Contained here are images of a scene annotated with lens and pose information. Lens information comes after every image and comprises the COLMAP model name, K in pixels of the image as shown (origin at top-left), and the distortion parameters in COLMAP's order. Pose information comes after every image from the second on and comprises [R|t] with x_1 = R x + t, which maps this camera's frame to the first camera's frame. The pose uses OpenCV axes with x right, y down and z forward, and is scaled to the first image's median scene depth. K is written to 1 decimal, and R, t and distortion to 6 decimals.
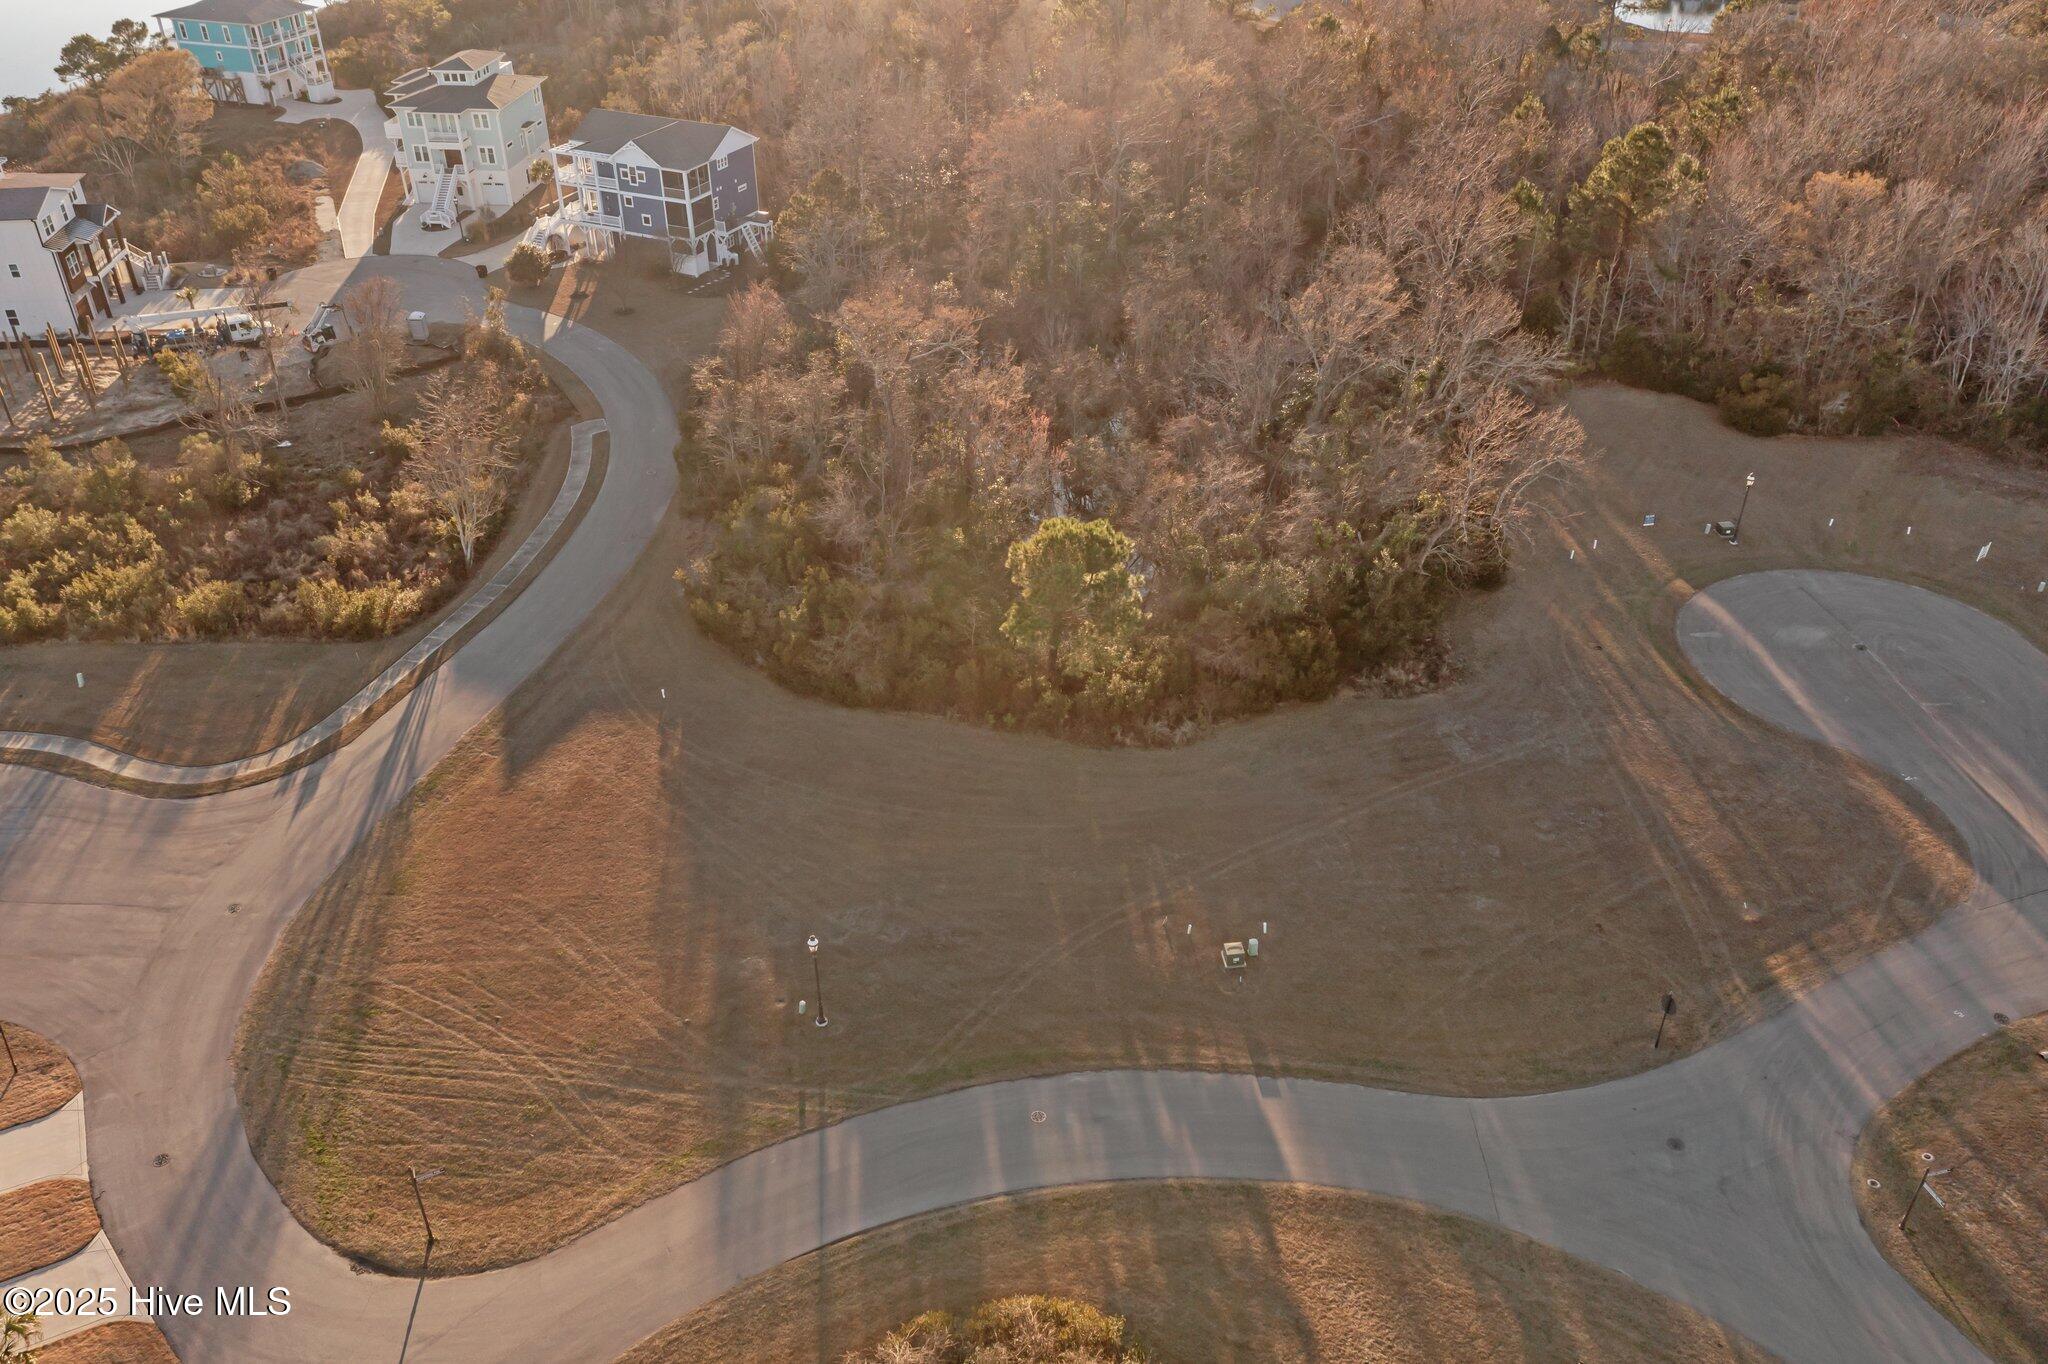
lens RADIAL K [[1619.2, 0, 1026.2], [0, 1619.2, 674.1], [0, 0, 1]] dist [0.006032, -0.005152]
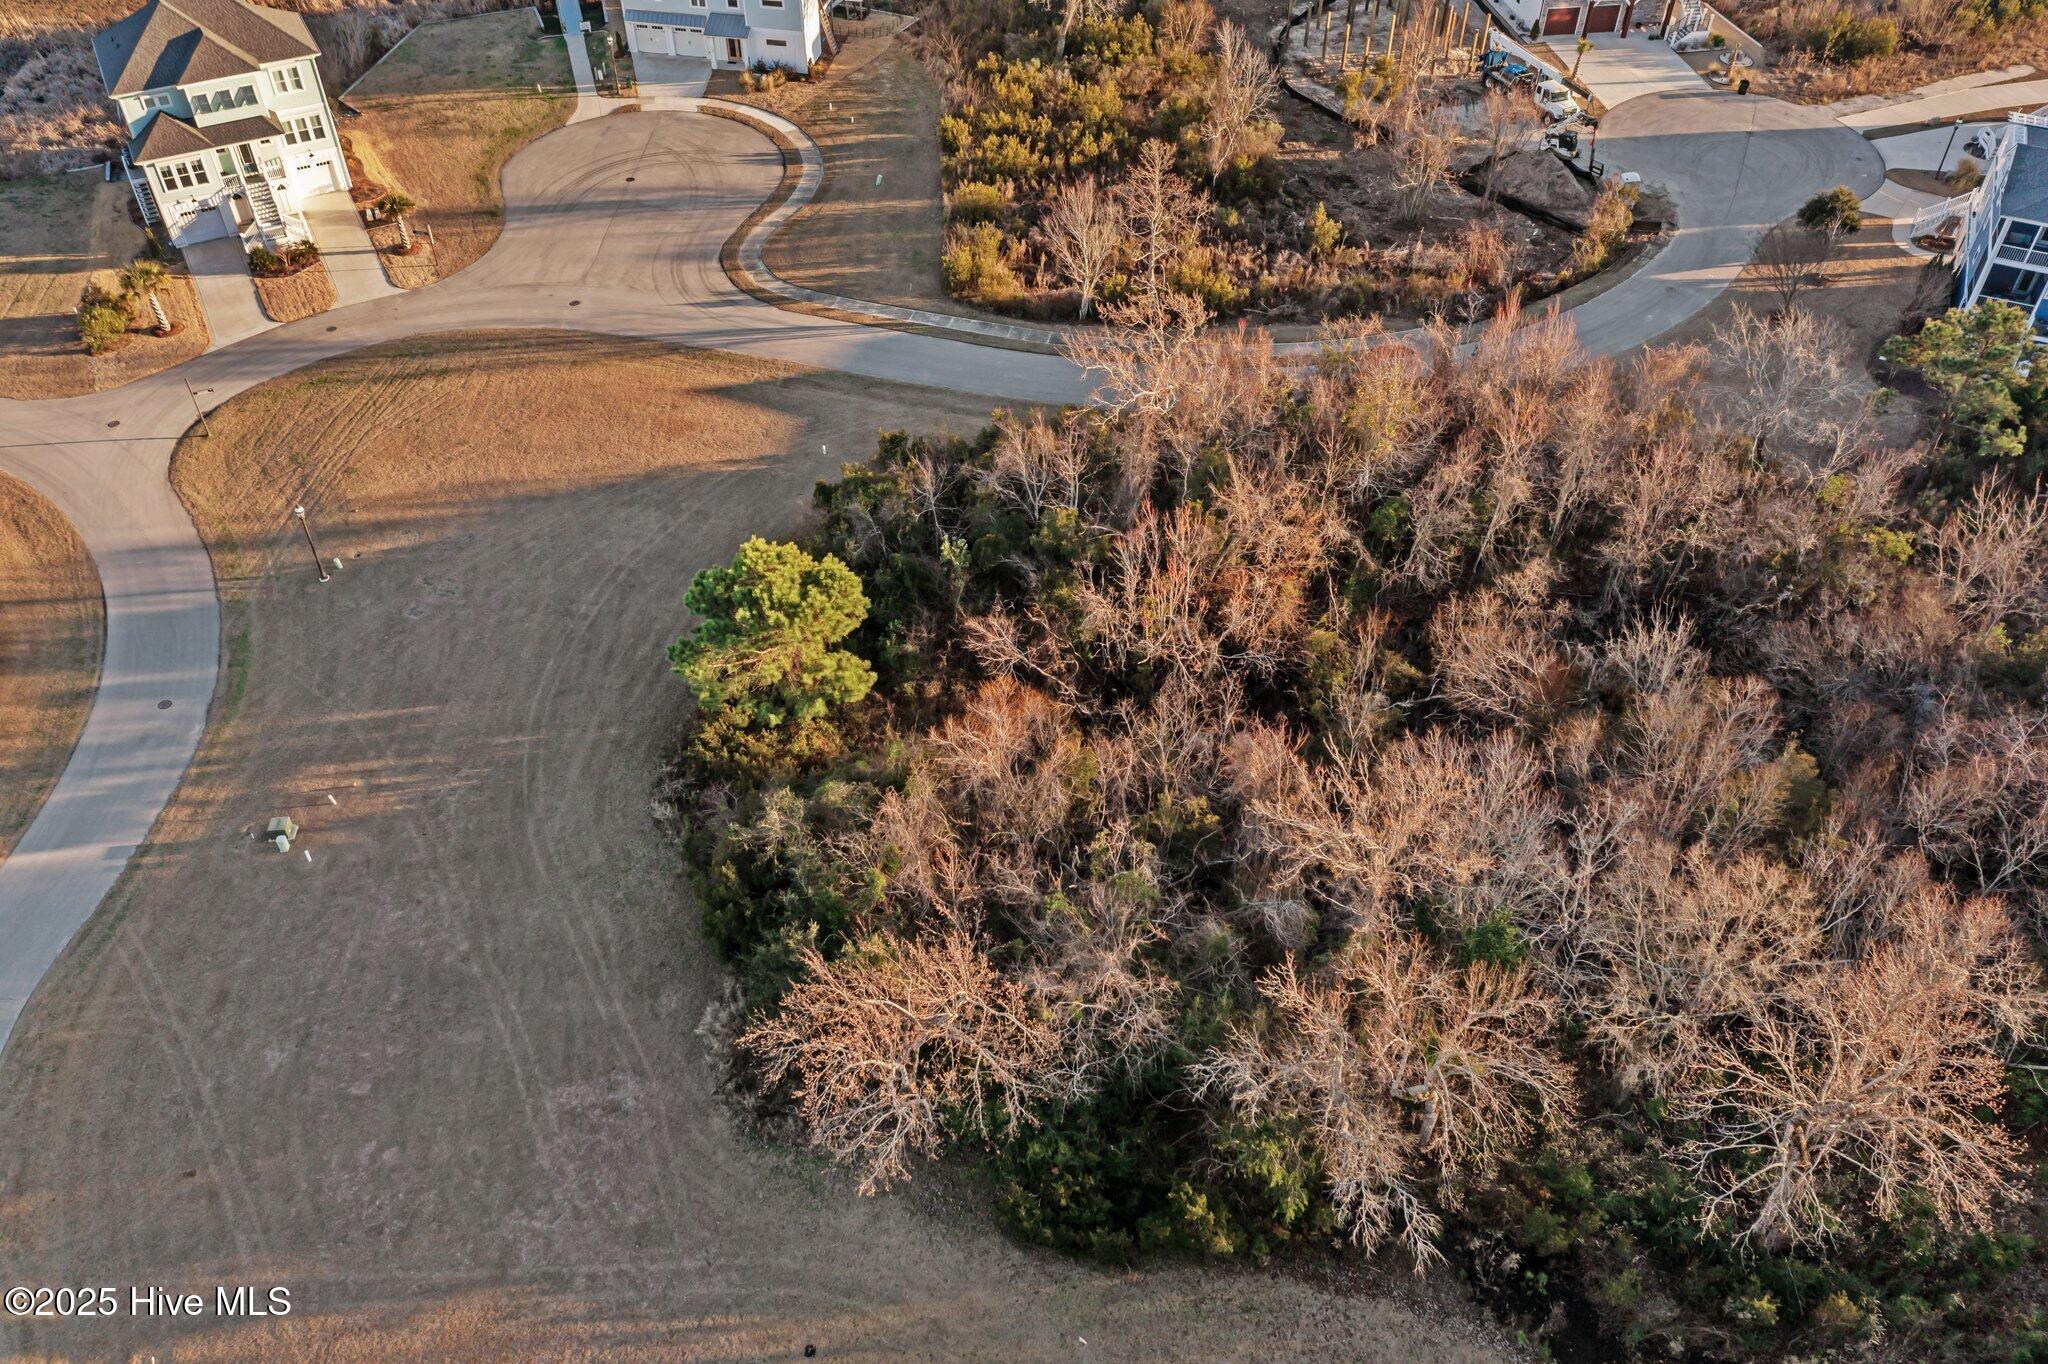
lens RADIAL K [[1612.8, 0, 1018.9], [0, 1612.8, 685.2], [0, 0, 1]] dist [-0.001681, 0.010529]
pose [[0.008311, 0.696983, -0.717040, 0.674565], [-0.546485, 0.603676, 0.580456, -0.610815], [0.837428, 0.387027, 0.385908, 0.822540]]
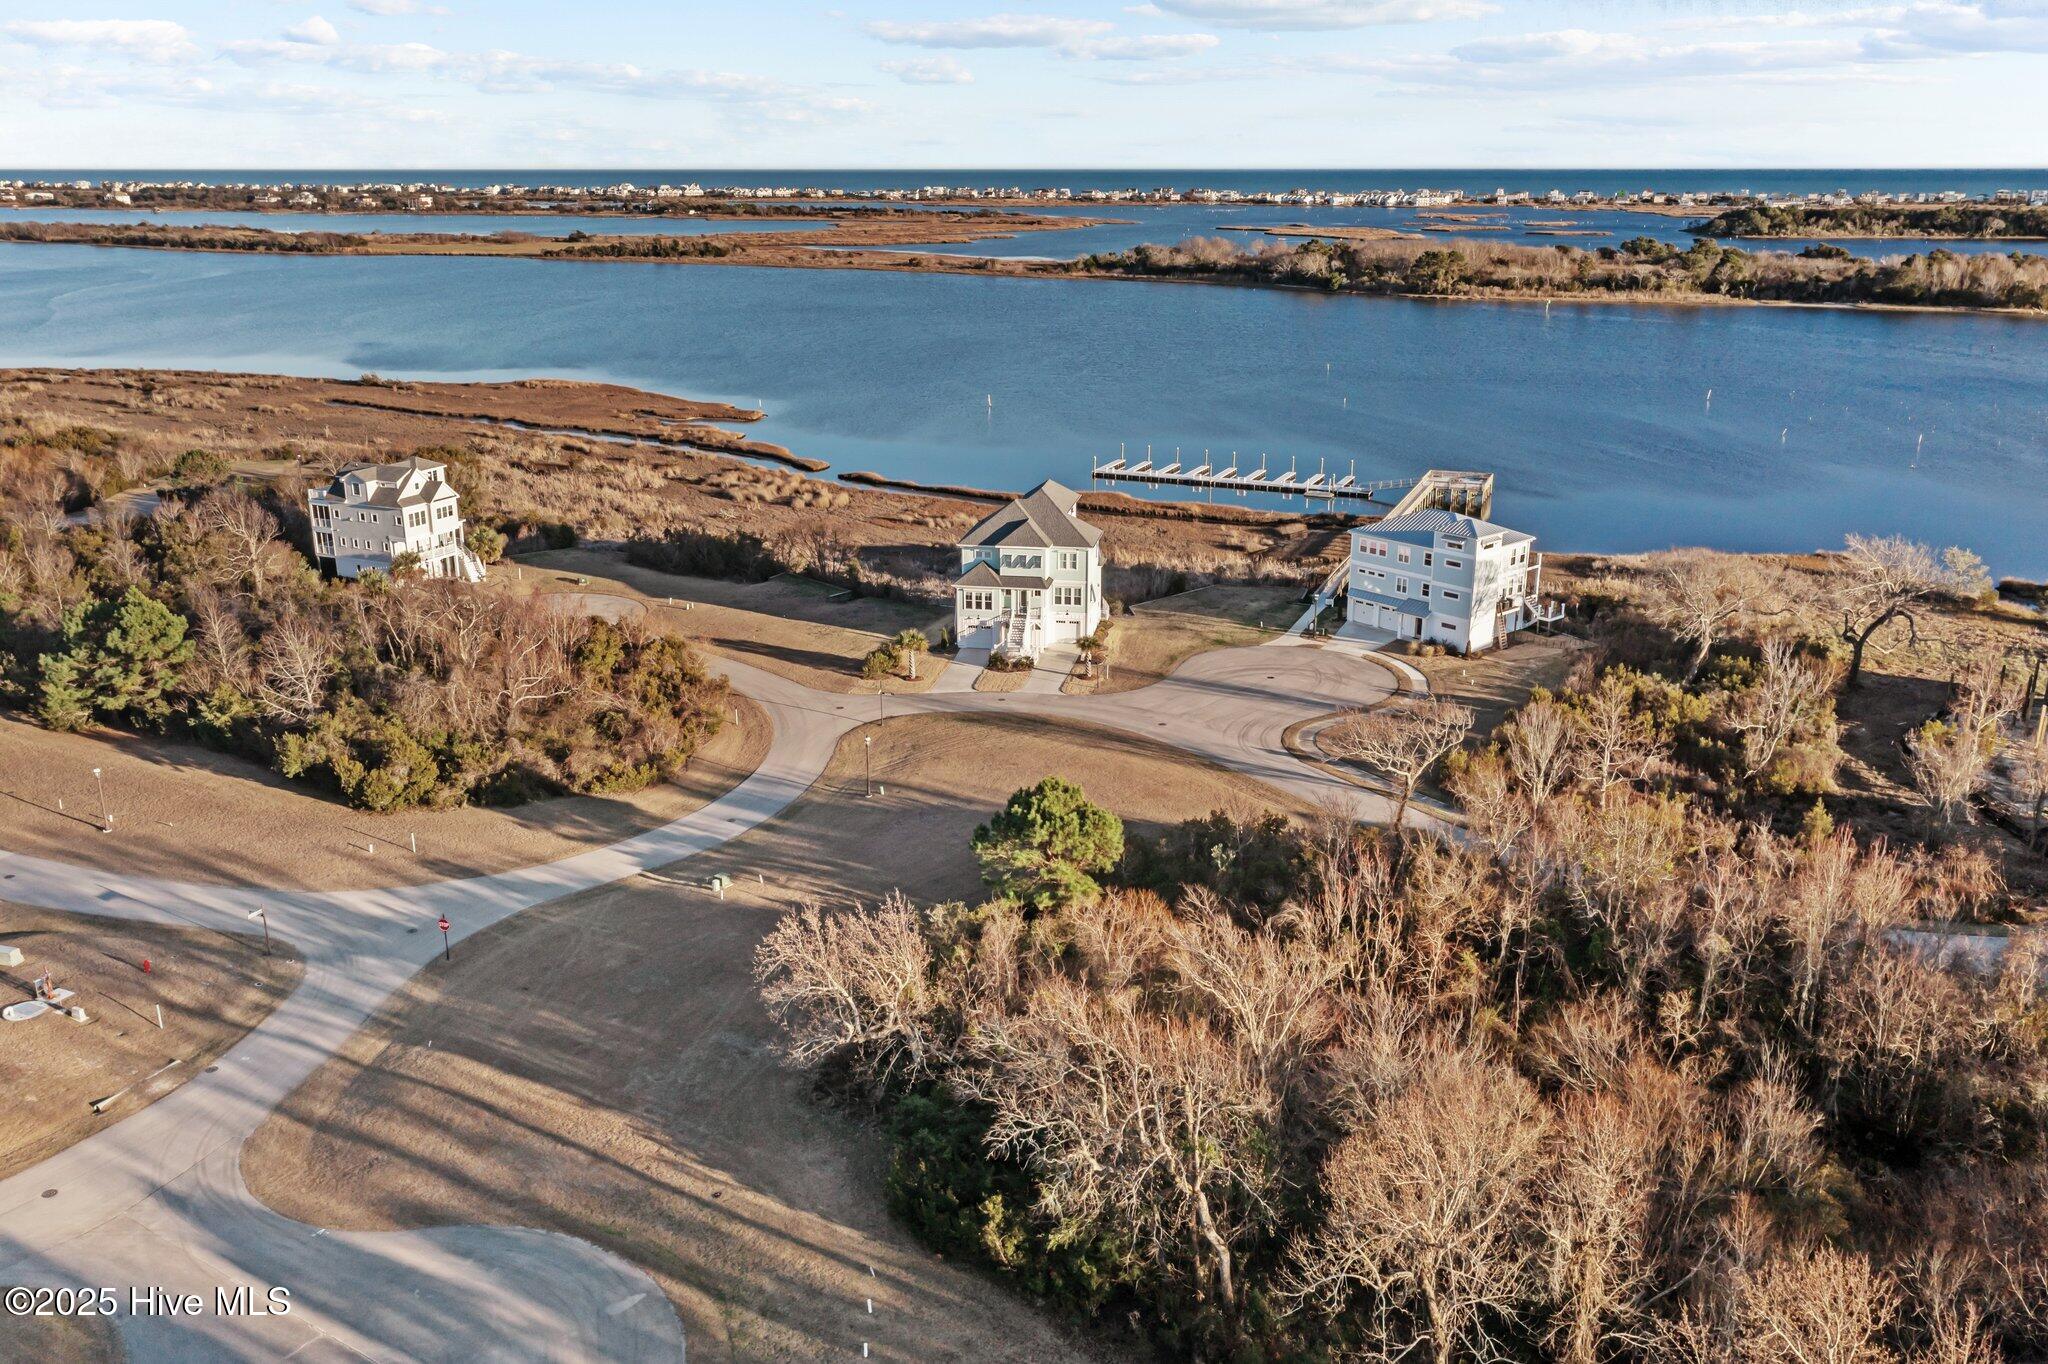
lens RADIAL K [[1652.4, 0, 1017.6], [0, 1652.4, 682.2], [0, 0, 1]] dist [-0.002434, 0.012823]
pose [[-0.614608, 0.240793, -0.751182, 0.903190], [-0.424906, 0.701259, 0.572443, -0.799827], [0.664614, 0.671010, -0.328685, 1.329226]]
